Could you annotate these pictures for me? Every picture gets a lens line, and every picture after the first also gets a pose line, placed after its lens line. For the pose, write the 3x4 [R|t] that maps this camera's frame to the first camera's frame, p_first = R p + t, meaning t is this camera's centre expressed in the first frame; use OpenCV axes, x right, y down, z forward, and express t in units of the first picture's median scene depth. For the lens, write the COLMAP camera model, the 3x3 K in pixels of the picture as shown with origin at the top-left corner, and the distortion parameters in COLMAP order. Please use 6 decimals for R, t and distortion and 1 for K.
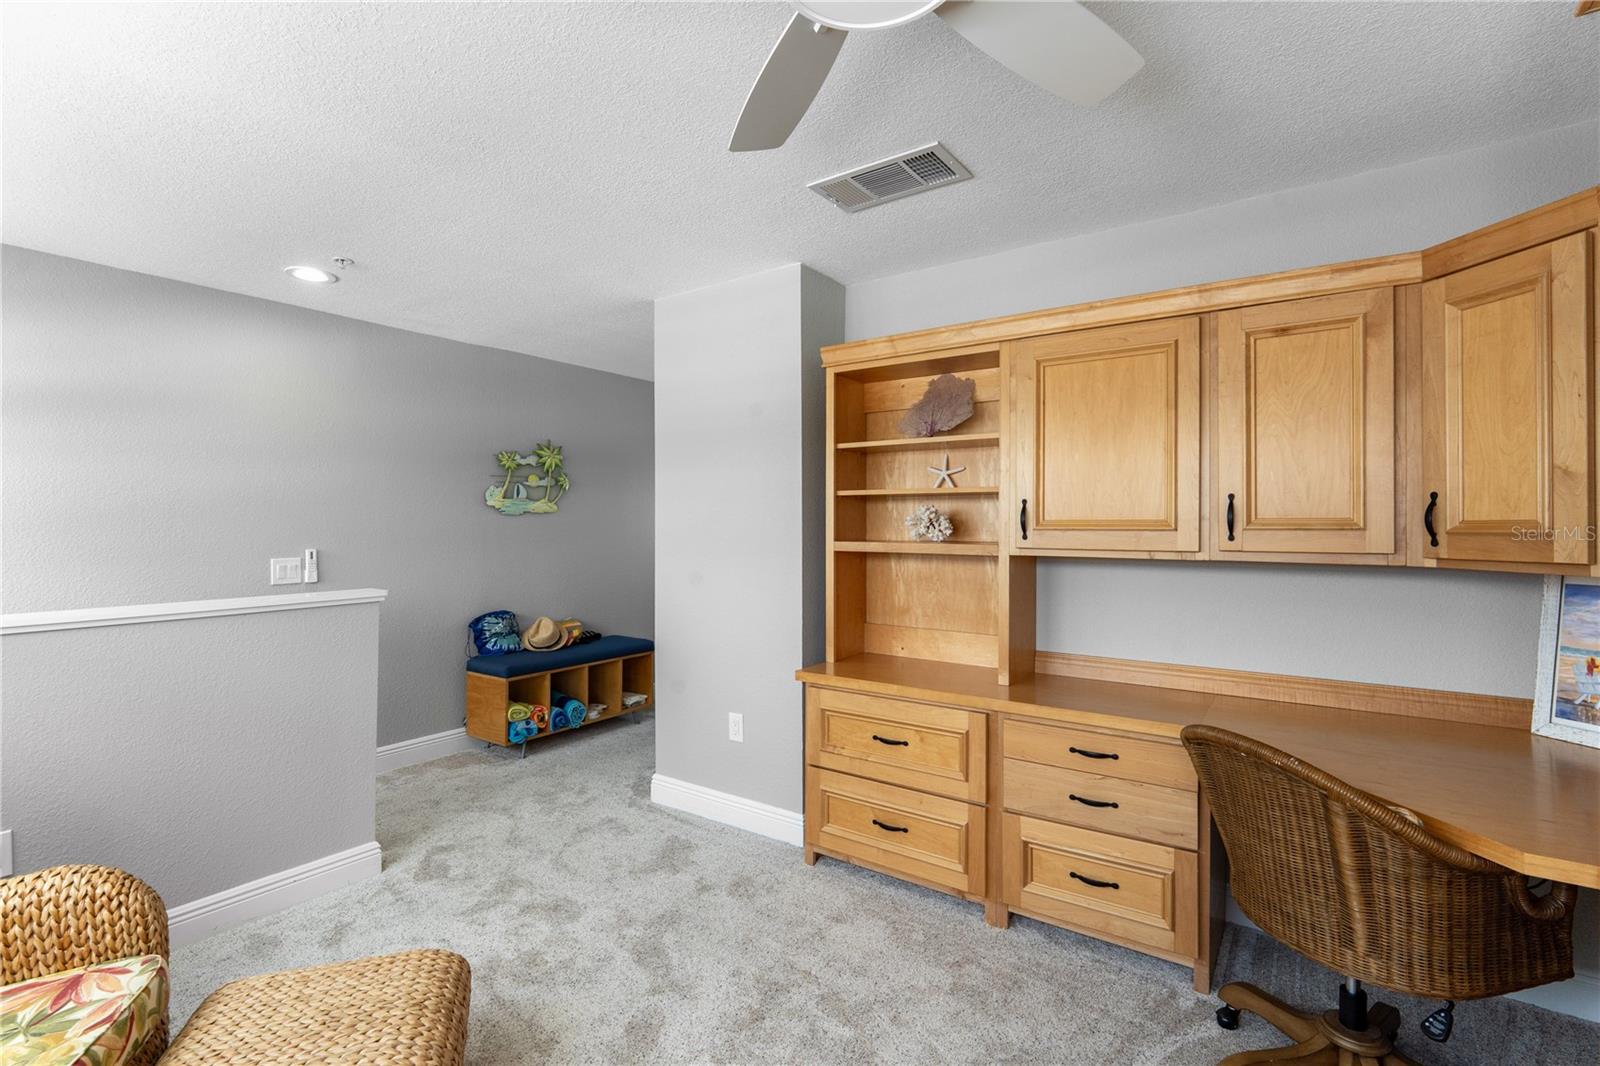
lens RADIAL K [[711.5, 0, 789.8], [0, 711.5, 525.3], [0, 0, 1]] dist [-0.010315, 0.000176]
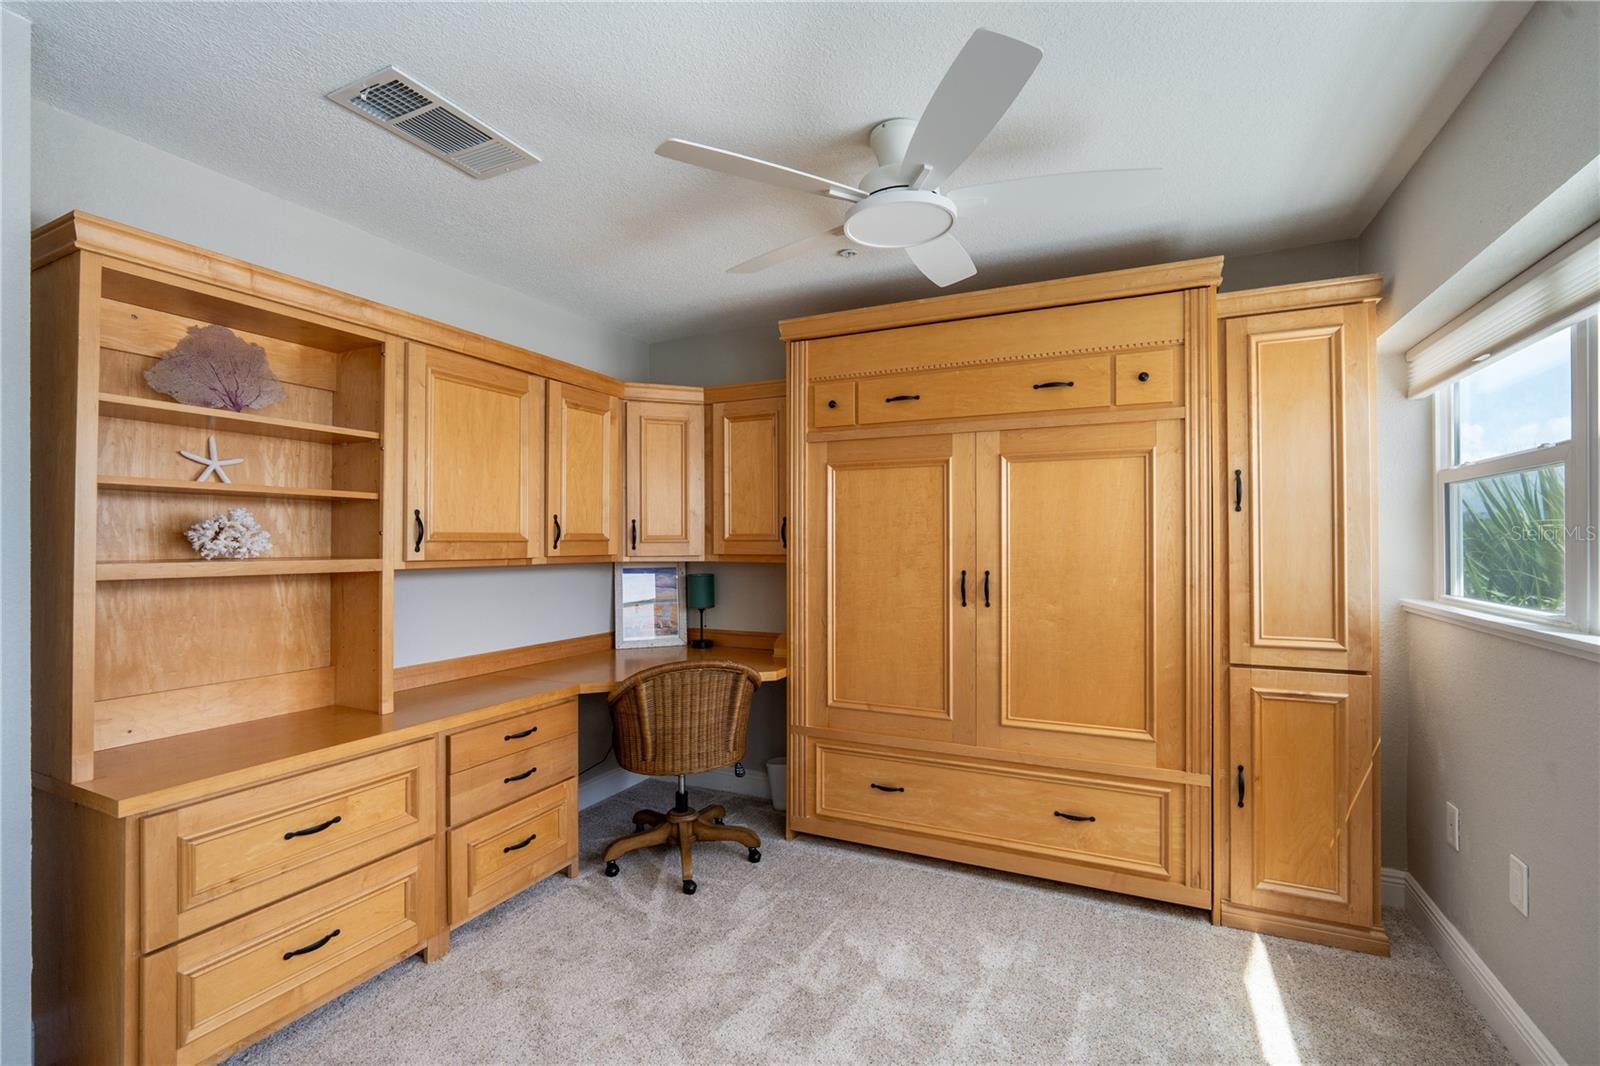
lens RADIAL K [[711.5, 0, 795.7], [0, 711.5, 536.2], [0, 0, 1]] dist [-0.010315, 0.000176]
pose [[-0.151704, 0.003761, 0.988419, -0.658041], [-0.004696, 0.999979, -0.004526, 0.000426], [-0.988415, -0.005328, -0.151683, 0.609956]]
